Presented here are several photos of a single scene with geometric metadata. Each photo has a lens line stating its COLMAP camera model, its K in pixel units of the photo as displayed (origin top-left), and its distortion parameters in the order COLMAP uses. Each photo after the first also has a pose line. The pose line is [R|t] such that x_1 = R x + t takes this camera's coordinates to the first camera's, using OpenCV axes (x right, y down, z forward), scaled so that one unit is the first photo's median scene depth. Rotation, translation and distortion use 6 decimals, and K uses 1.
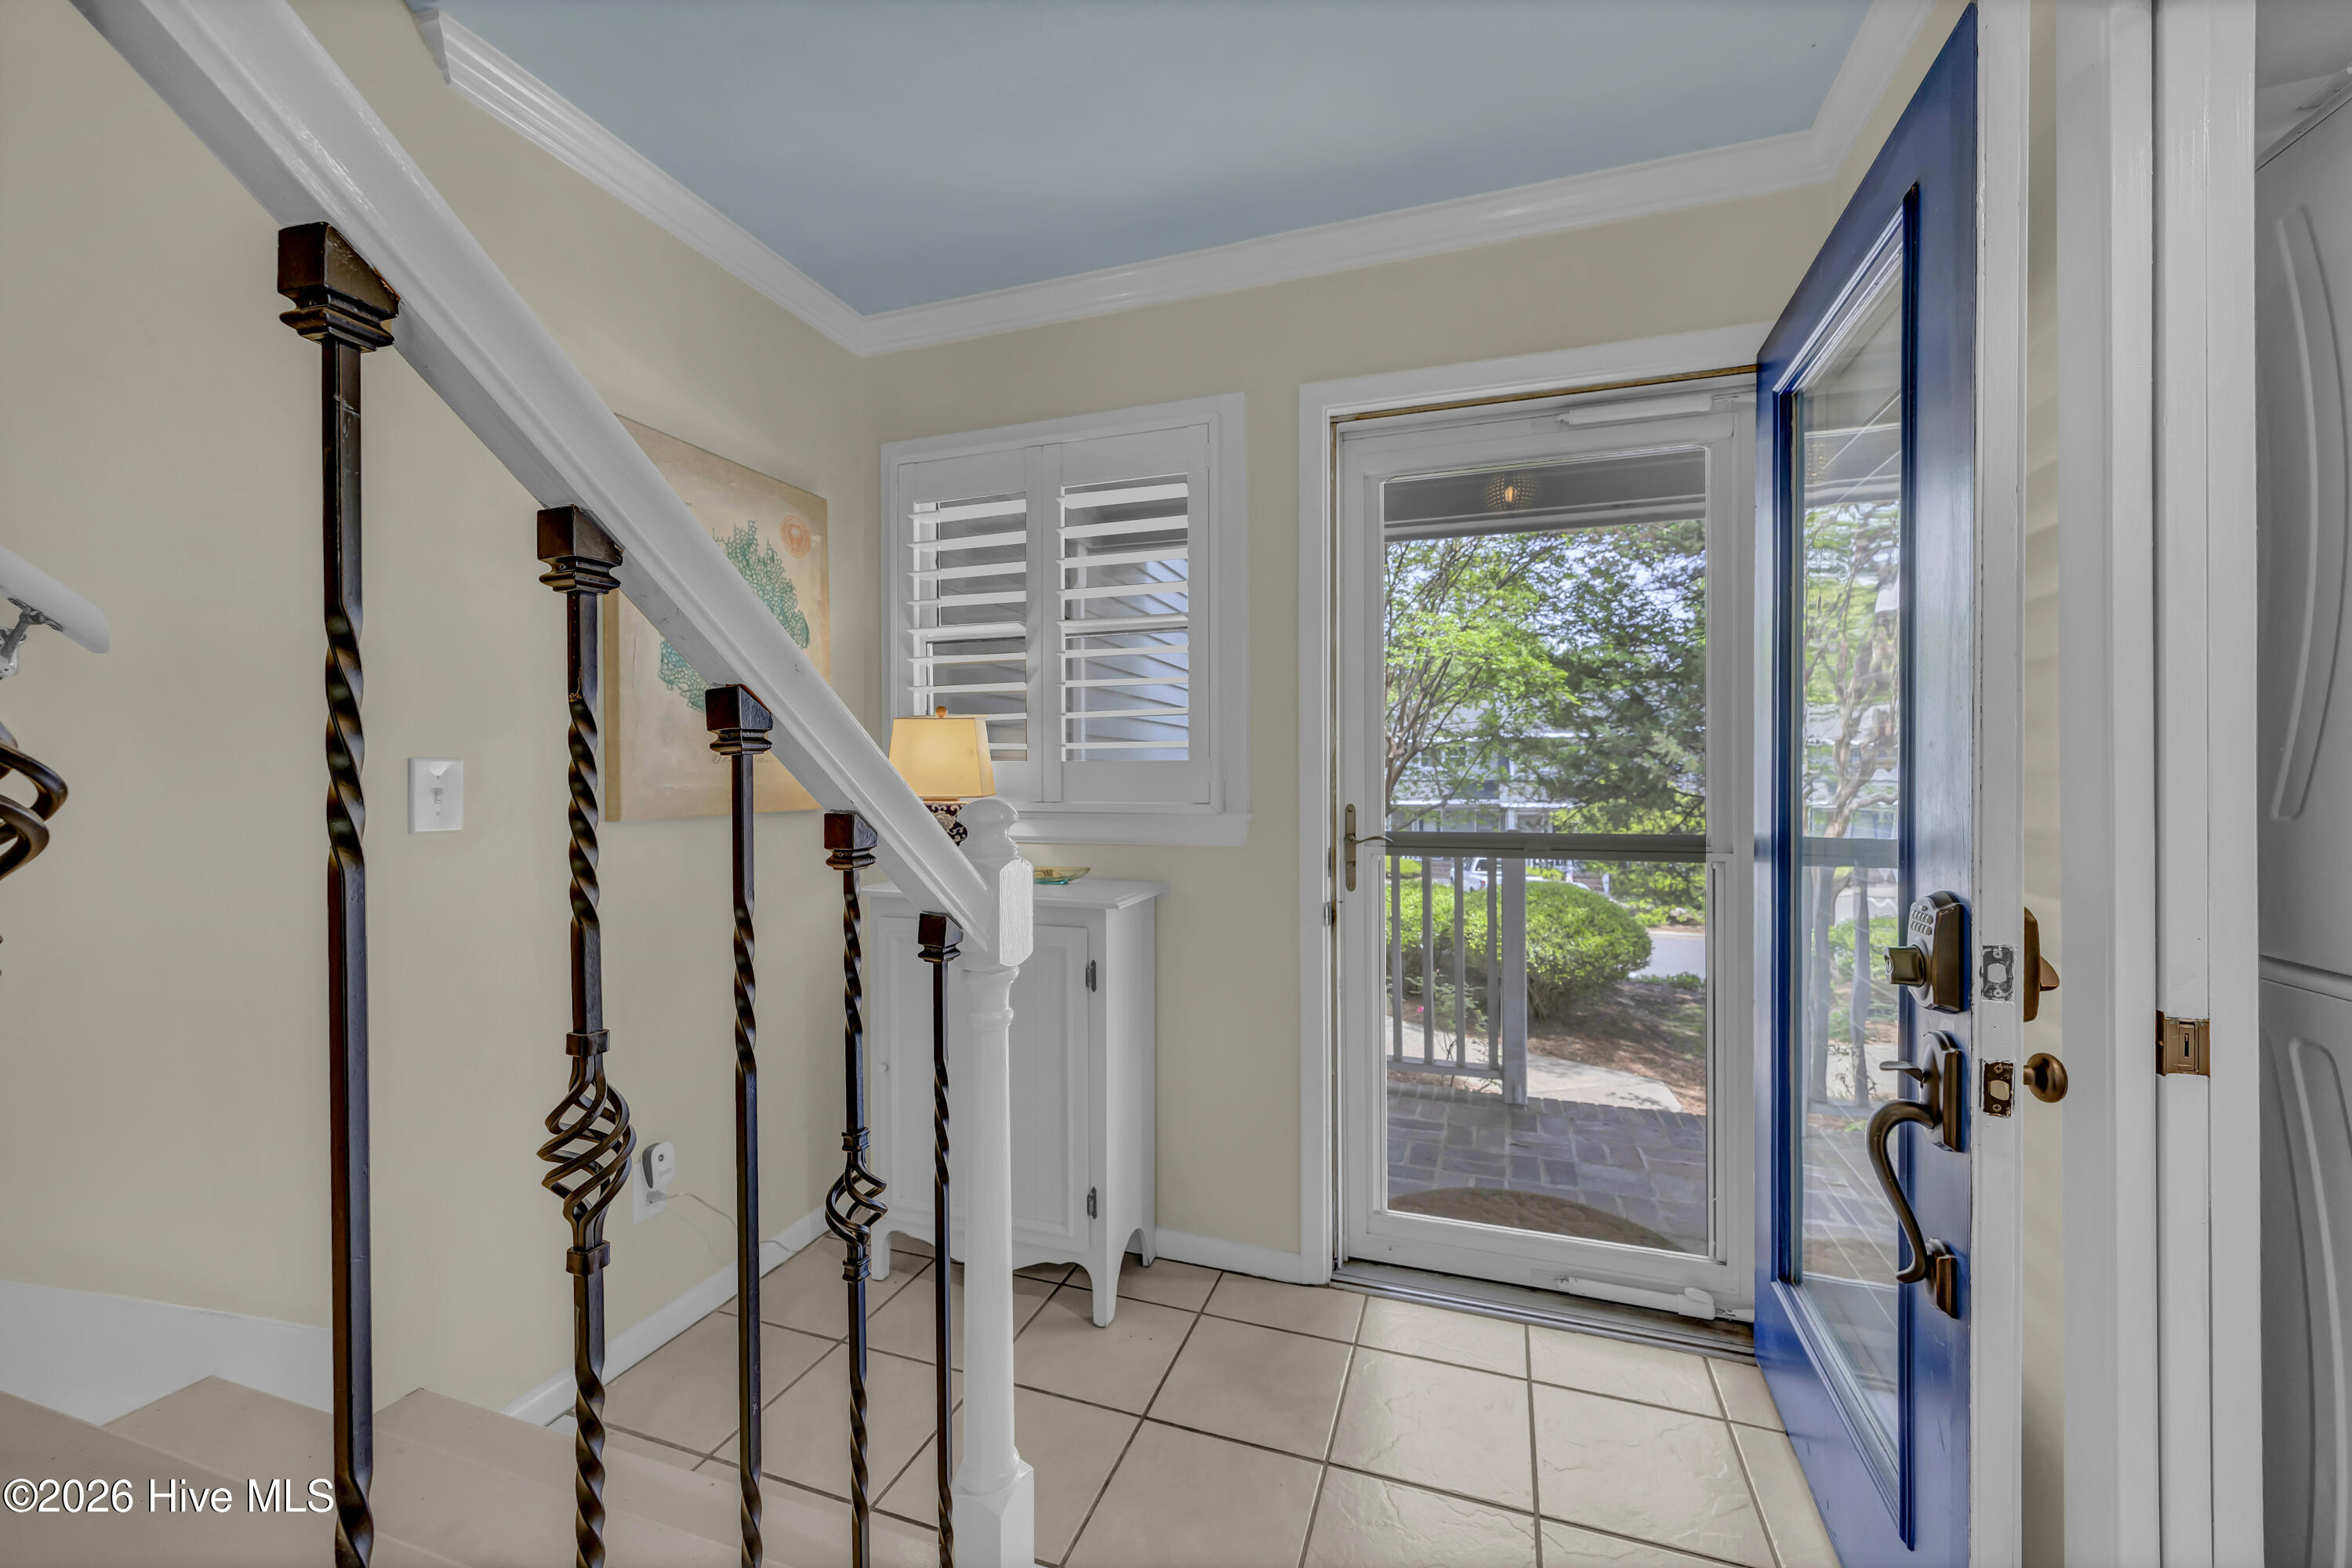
lens RADIAL K [[918.2, 0, 1187.7], [0, 918.2, 777.9], [0, 0, 1]] dist [-0.002055, -0.000300]
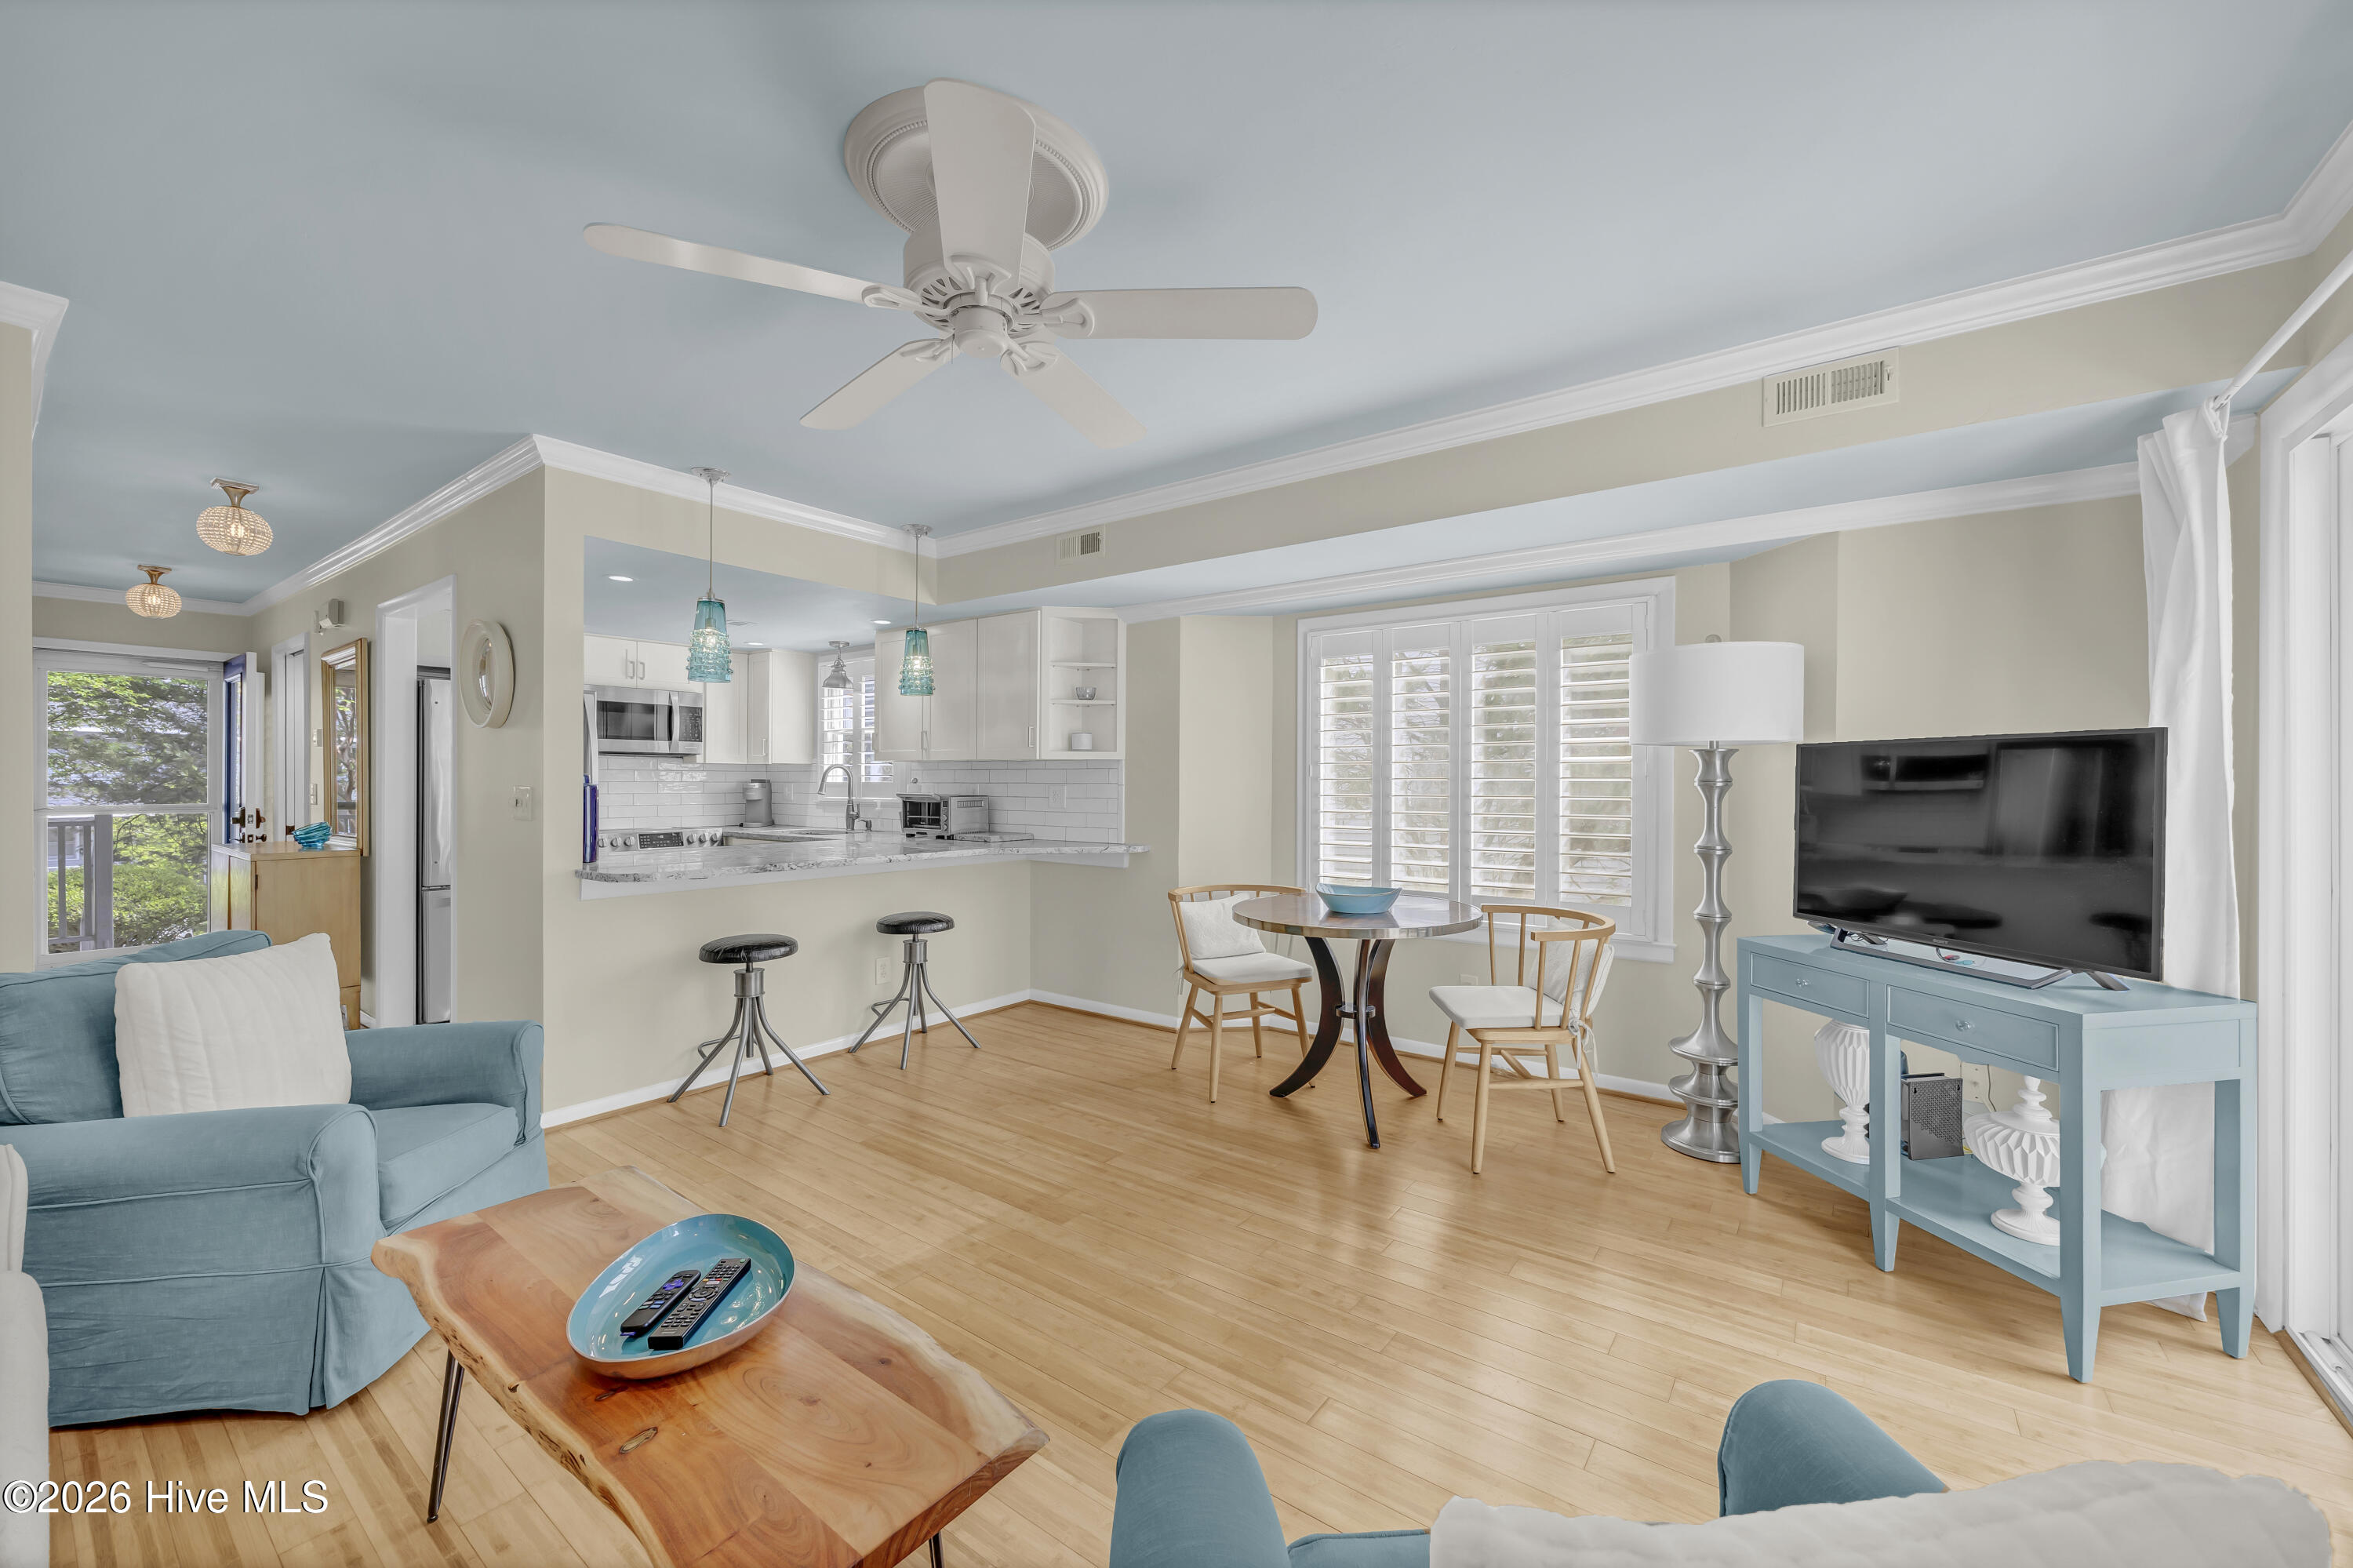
lens RADIAL K [[918.6, 0, 1188.2], [0, 918.6, 777.9], [0, 0, 1]] dist [-0.002055, -0.000300]
pose [[0.310054, 0.000457, 0.950719, -0.387386], [0.001856, 0.999998, -0.001086, -0.004513], [-0.950717, 0.002101, 0.310053, -0.894818]]
